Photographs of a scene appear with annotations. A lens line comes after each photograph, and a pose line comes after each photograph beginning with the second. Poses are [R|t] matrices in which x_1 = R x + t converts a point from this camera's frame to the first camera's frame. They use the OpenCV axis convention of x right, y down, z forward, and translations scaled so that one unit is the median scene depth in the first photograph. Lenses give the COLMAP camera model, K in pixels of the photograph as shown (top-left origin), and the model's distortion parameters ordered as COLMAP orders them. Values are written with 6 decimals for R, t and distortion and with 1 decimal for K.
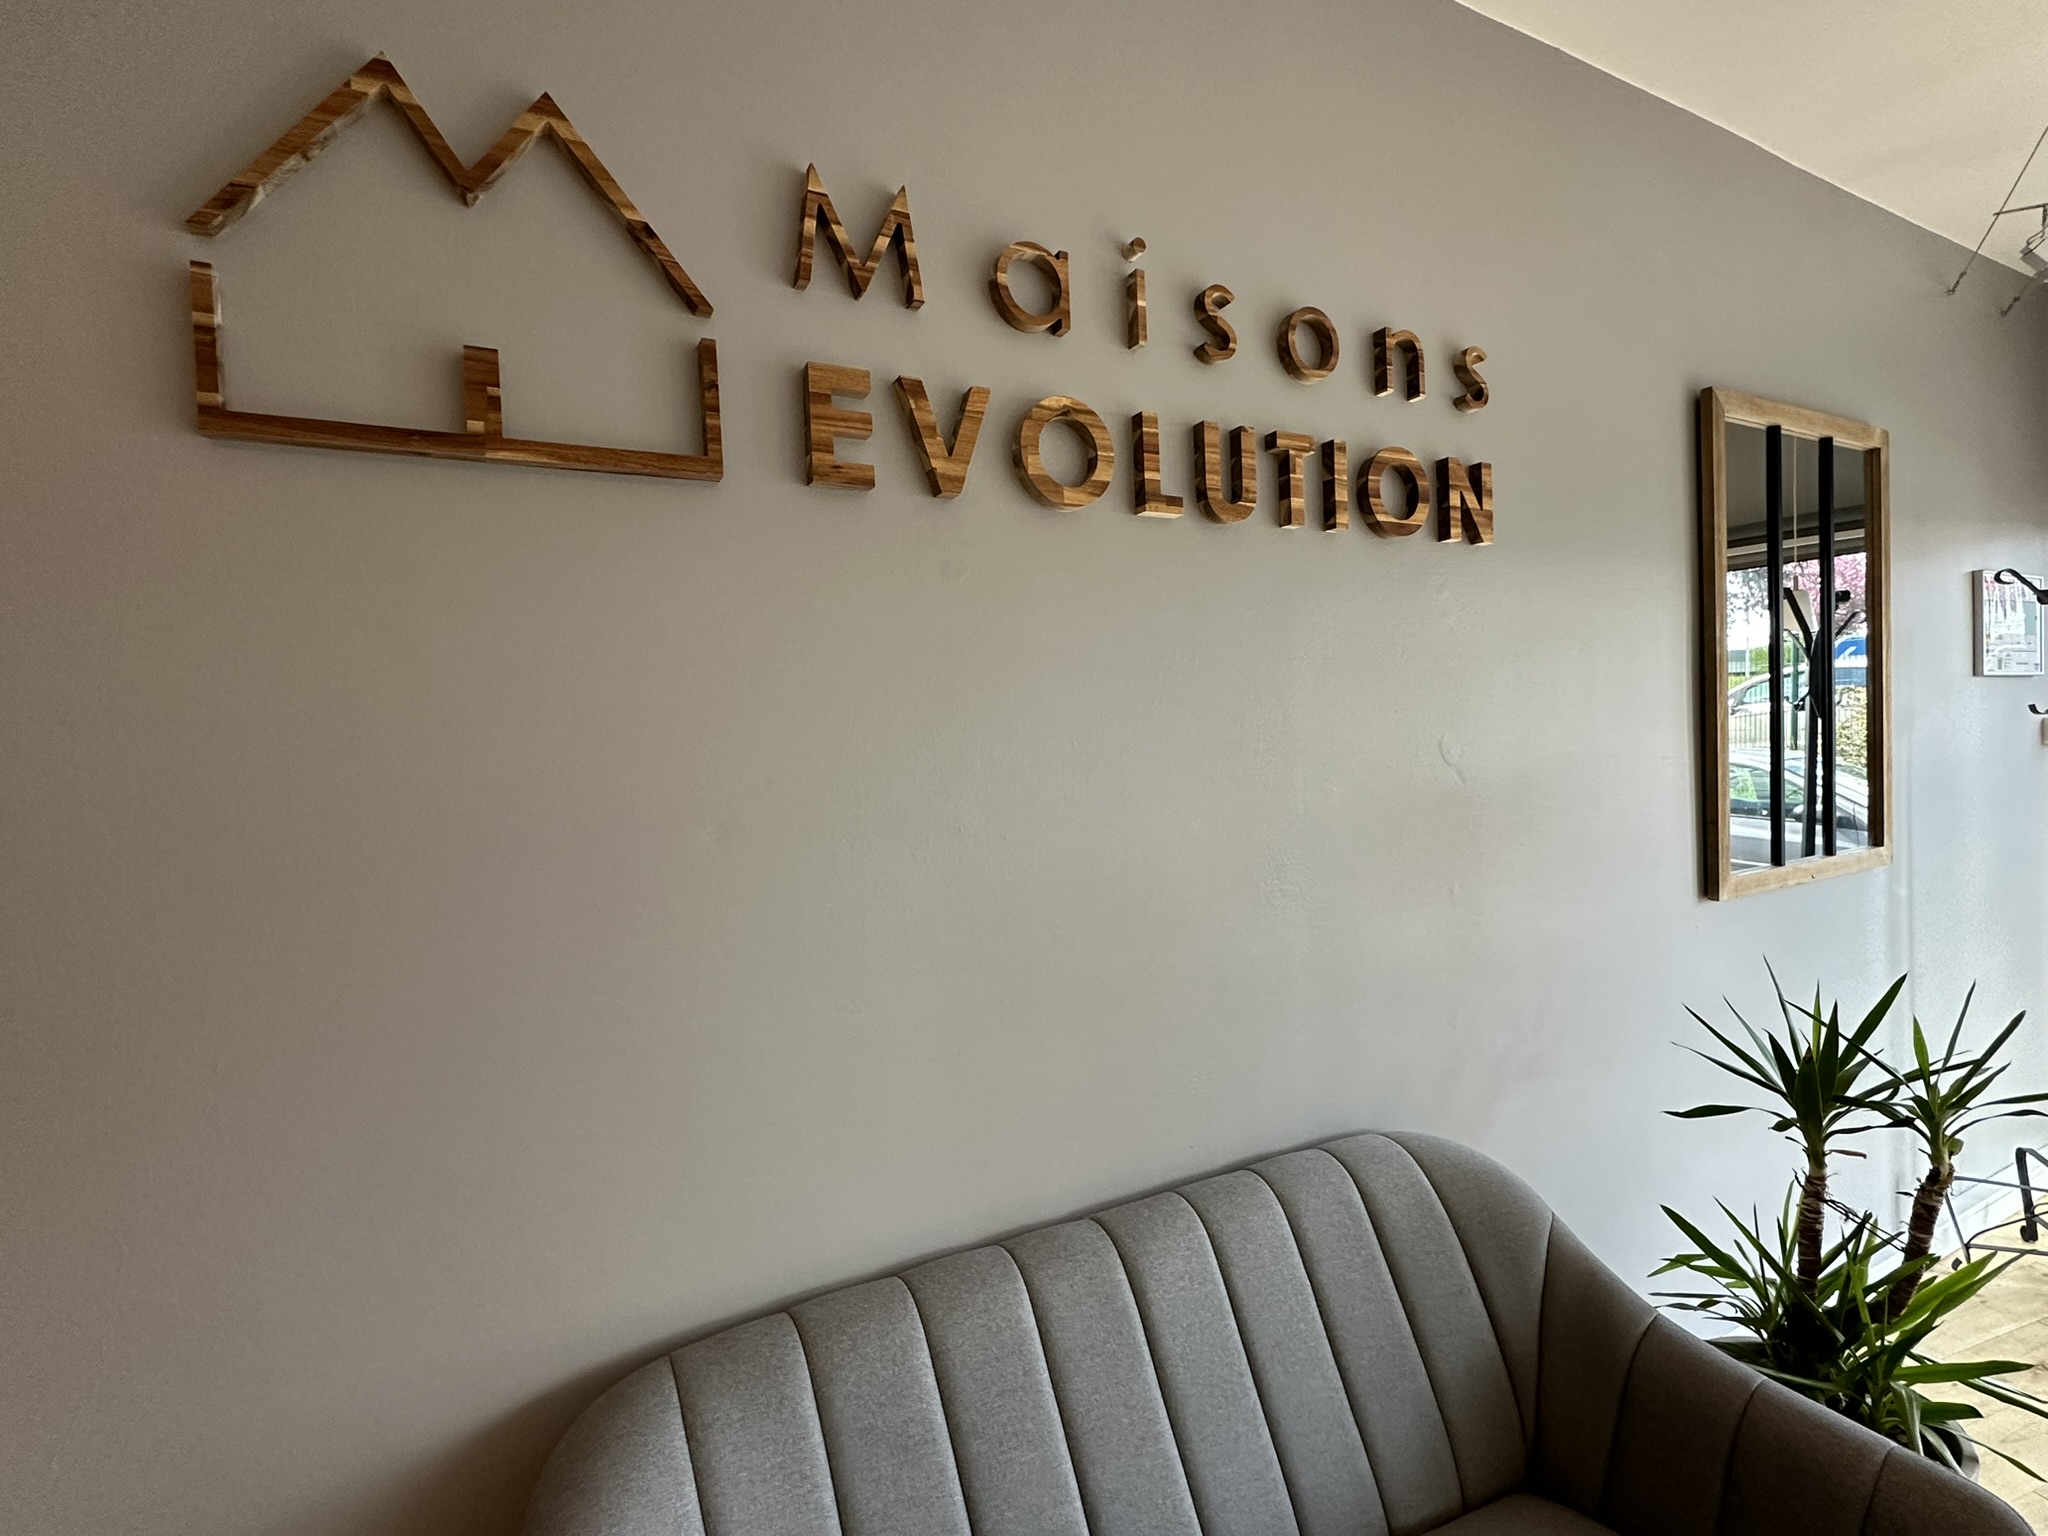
lens RADIAL K [[937.1, 0, 1024.0], [0, 937.1, 768.0], [0, 0, 1]] dist [0.004147, -0.005180]
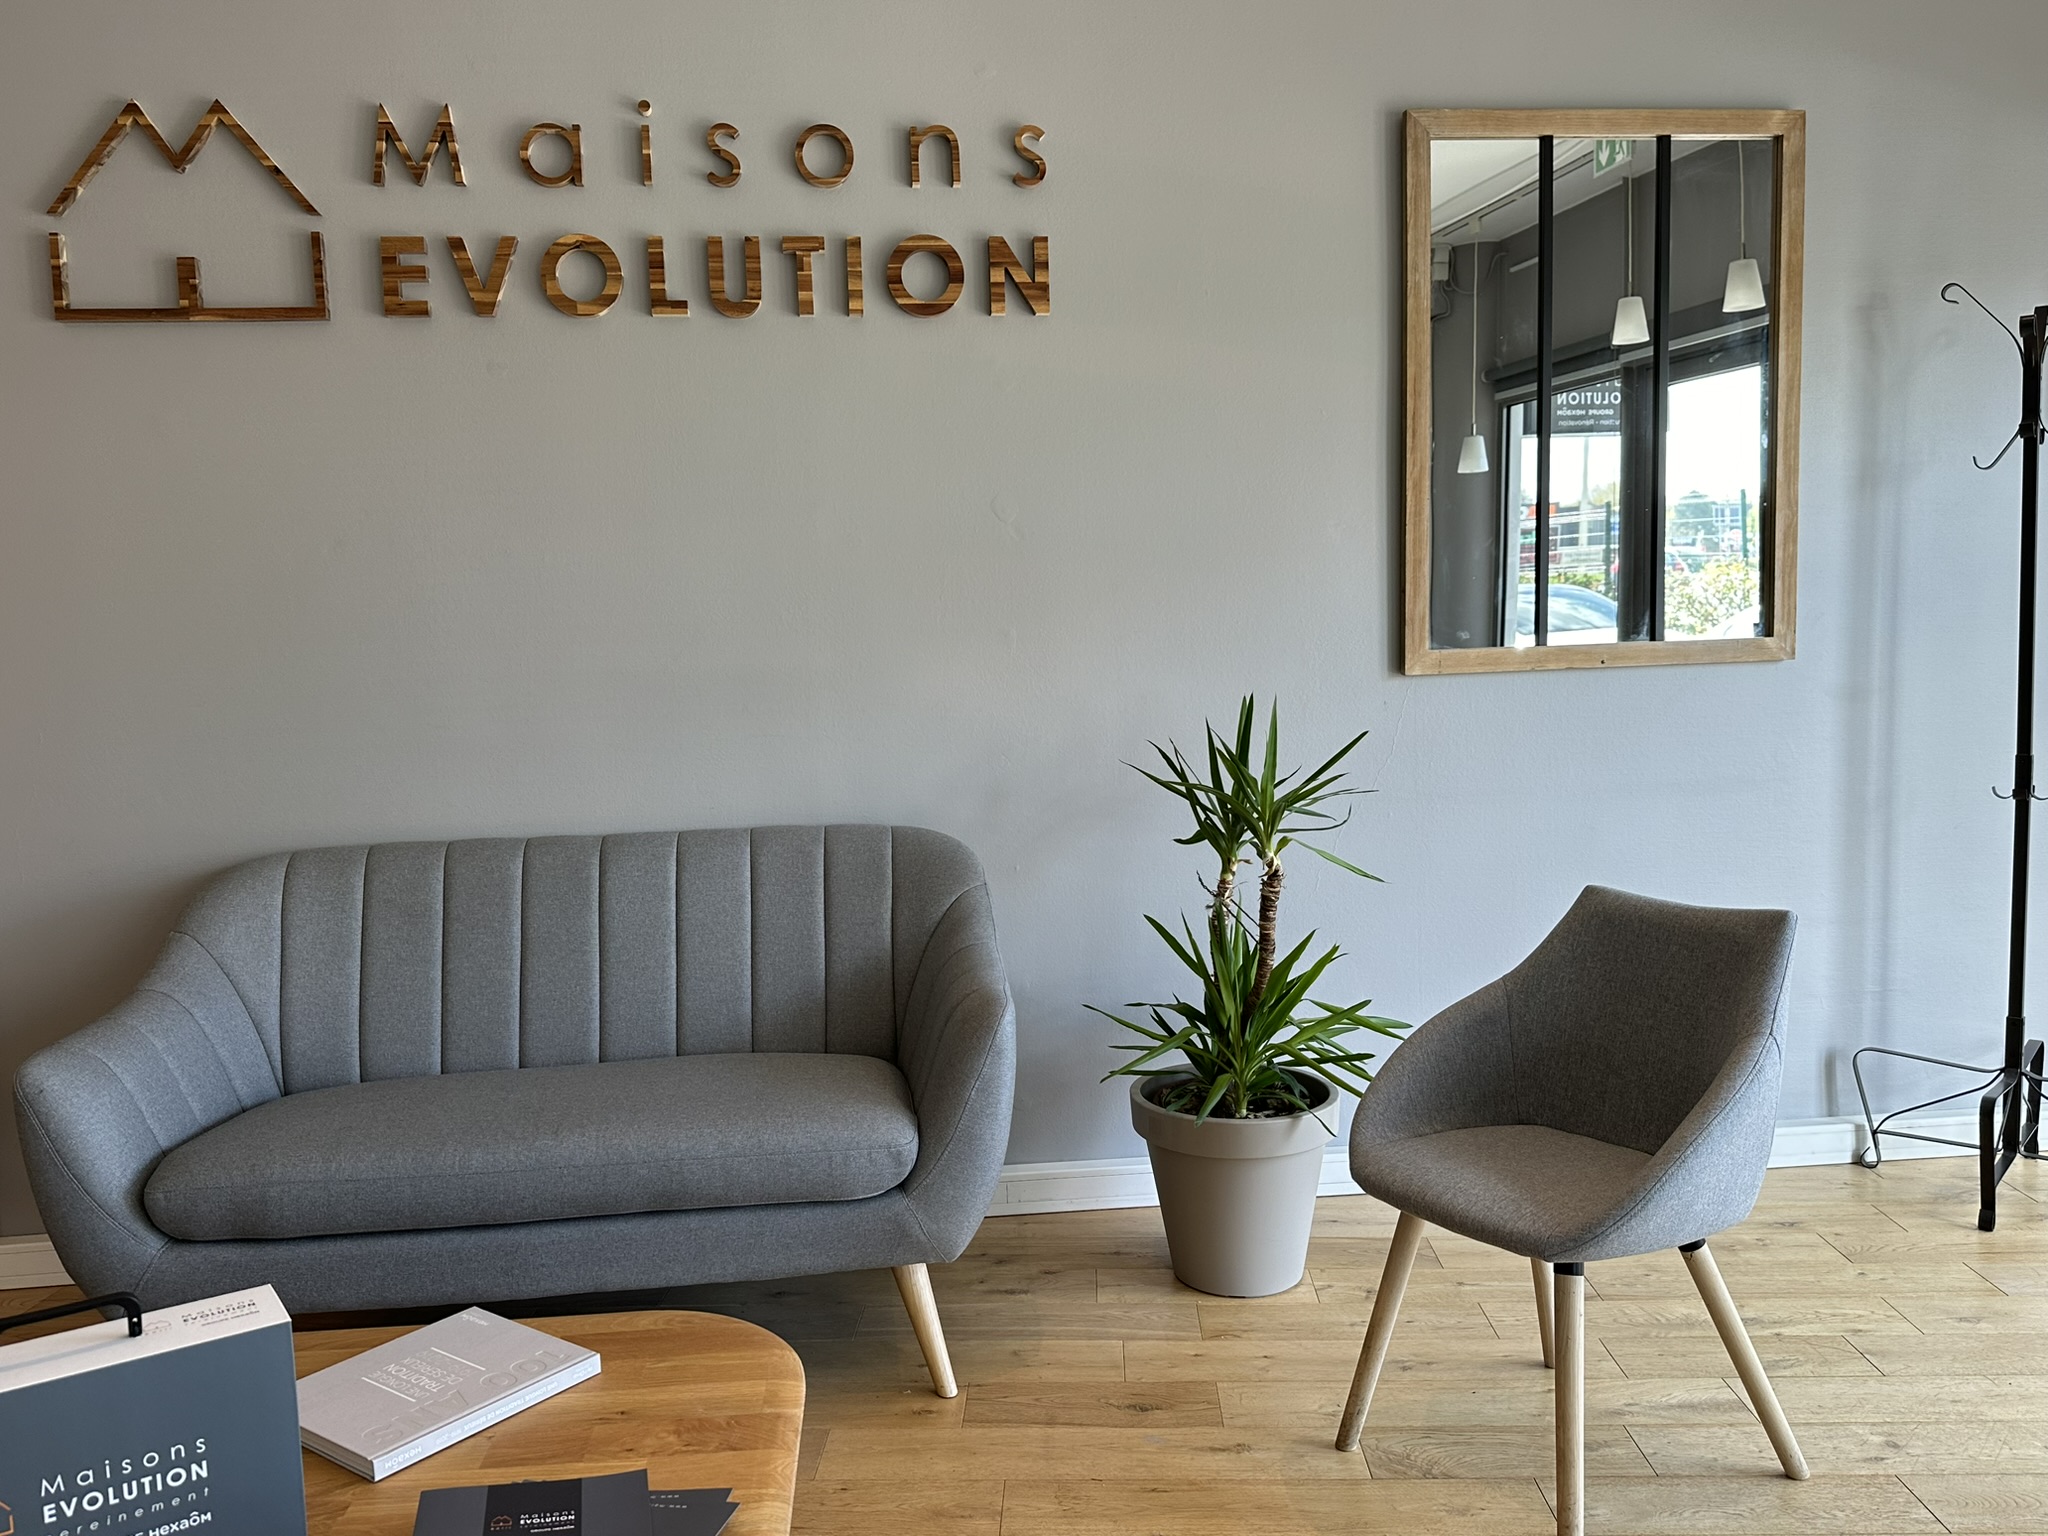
lens RADIAL K [[1617.6, 0, 1020.4], [0, 1617.6, 777.0], [0, 0, 1]] dist [0.057769, -0.073451]
pose [[0.934064, 0.041936, -0.354634, 1.596408], [-0.017231, 0.997217, 0.072538, 0.217790], [0.356689, -0.061644, 0.932187, -1.080376]]
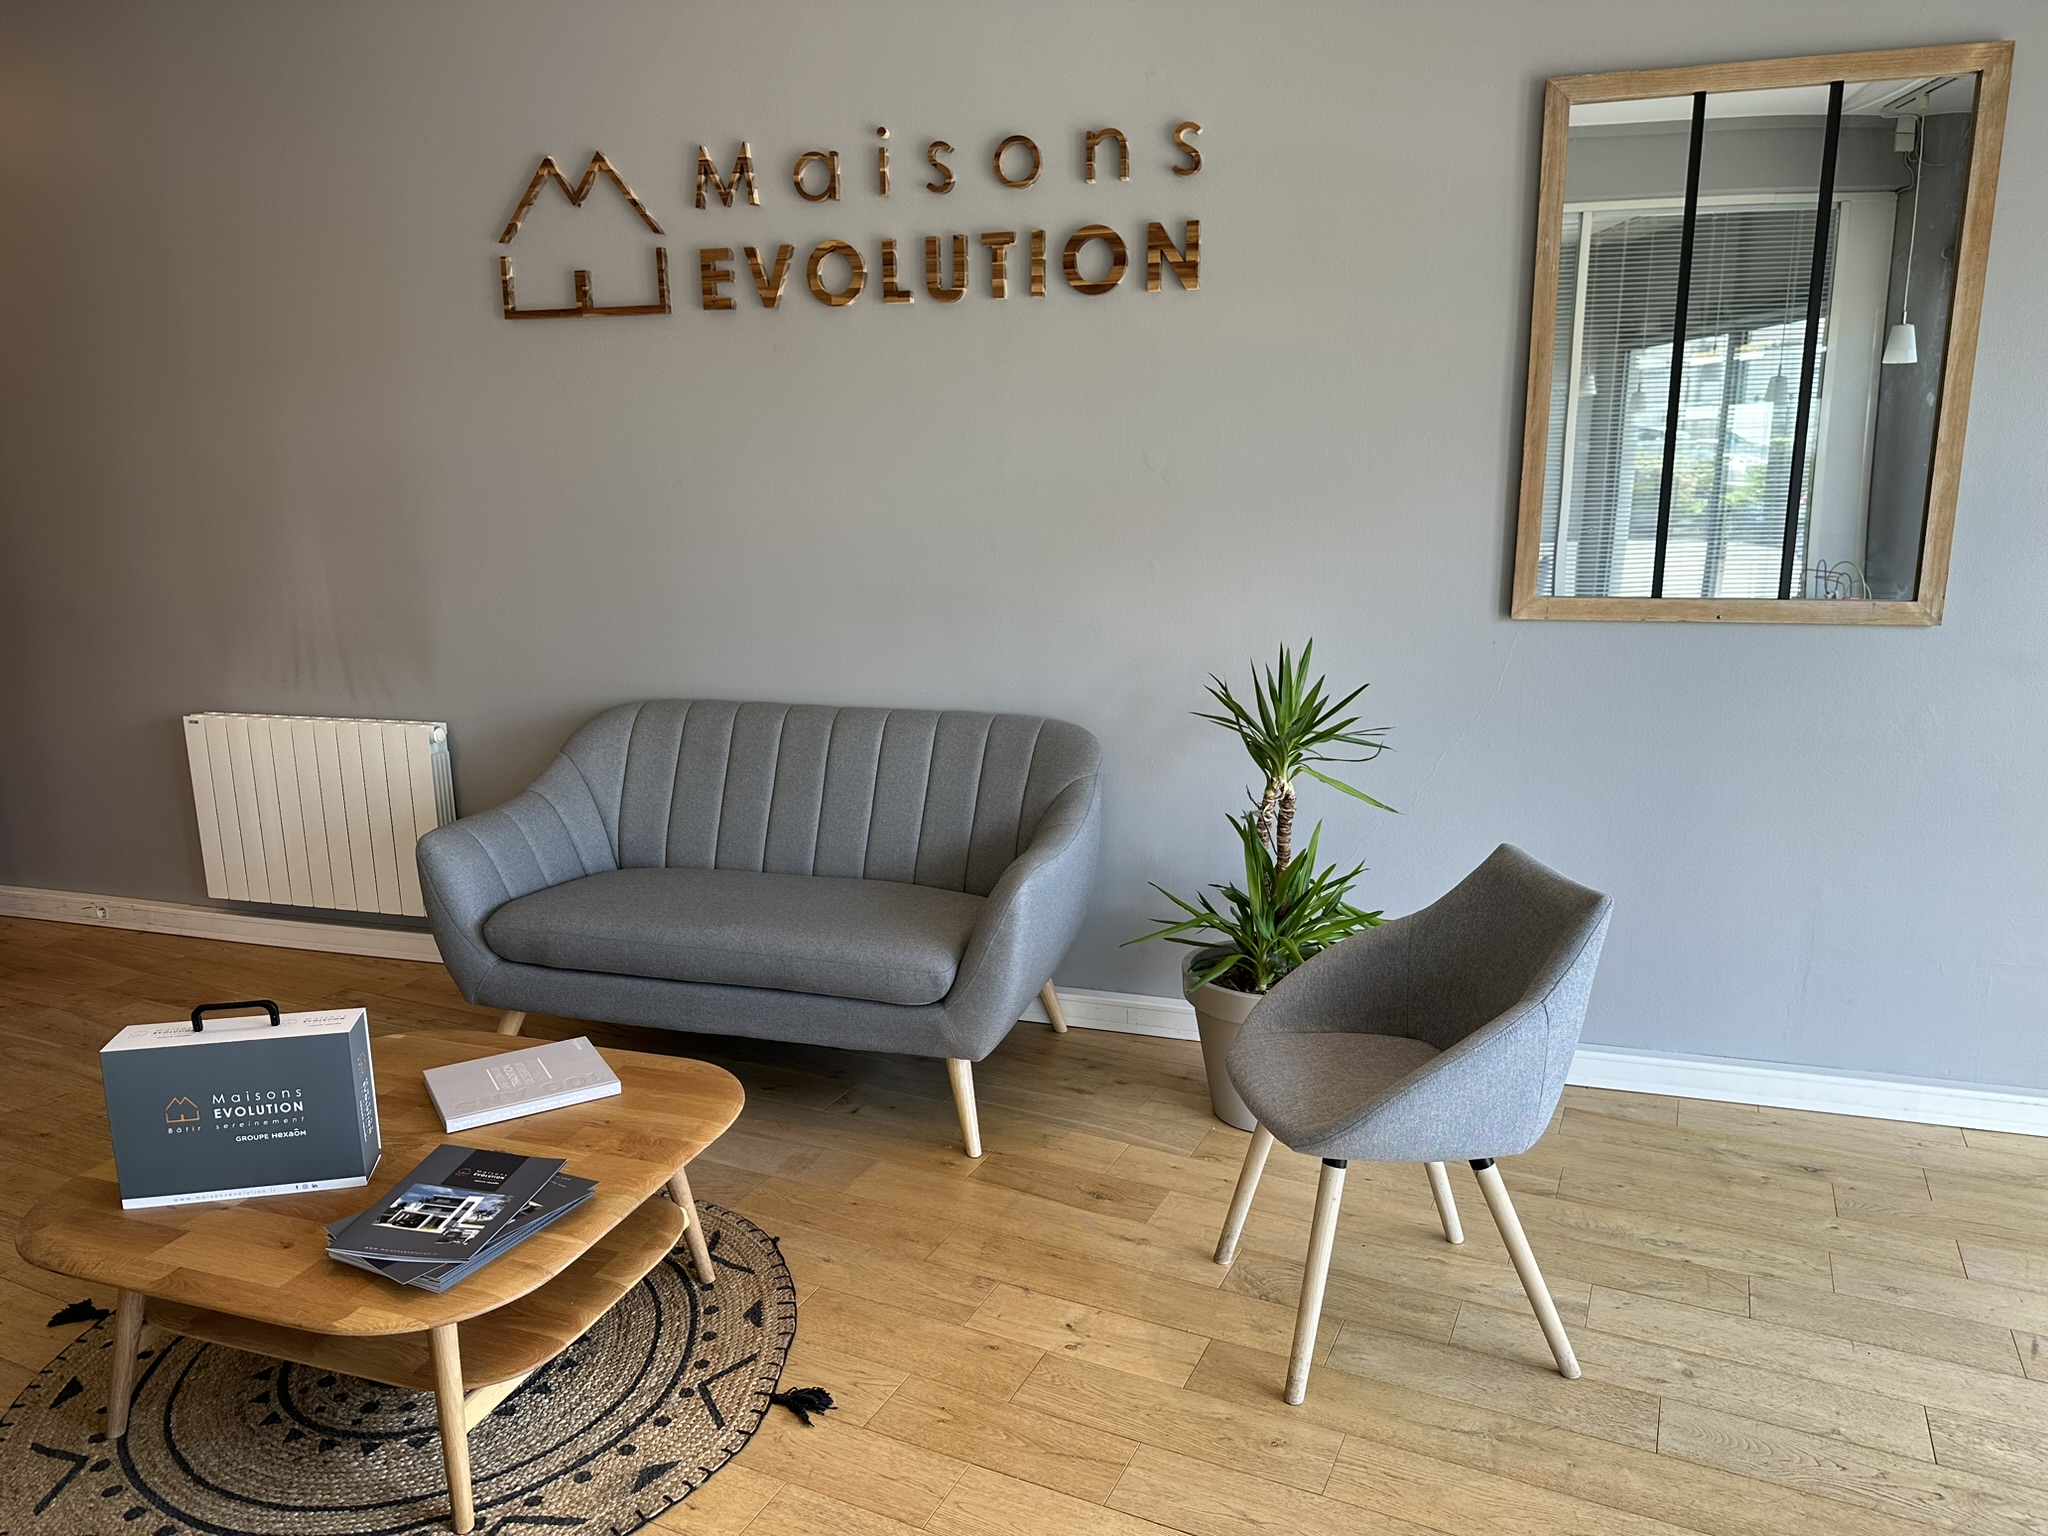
lens RADIAL K [[1448.1, 0, 1010.0], [0, 1448.1, 781.0], [0, 0, 1]] dist [0.057497, -0.074607]
pose [[0.712980, 0.178942, -0.677967, 2.425014], [-0.040952, 0.975865, 0.214502, -0.009174], [0.699988, -0.125171, 0.703100, -0.848688]]
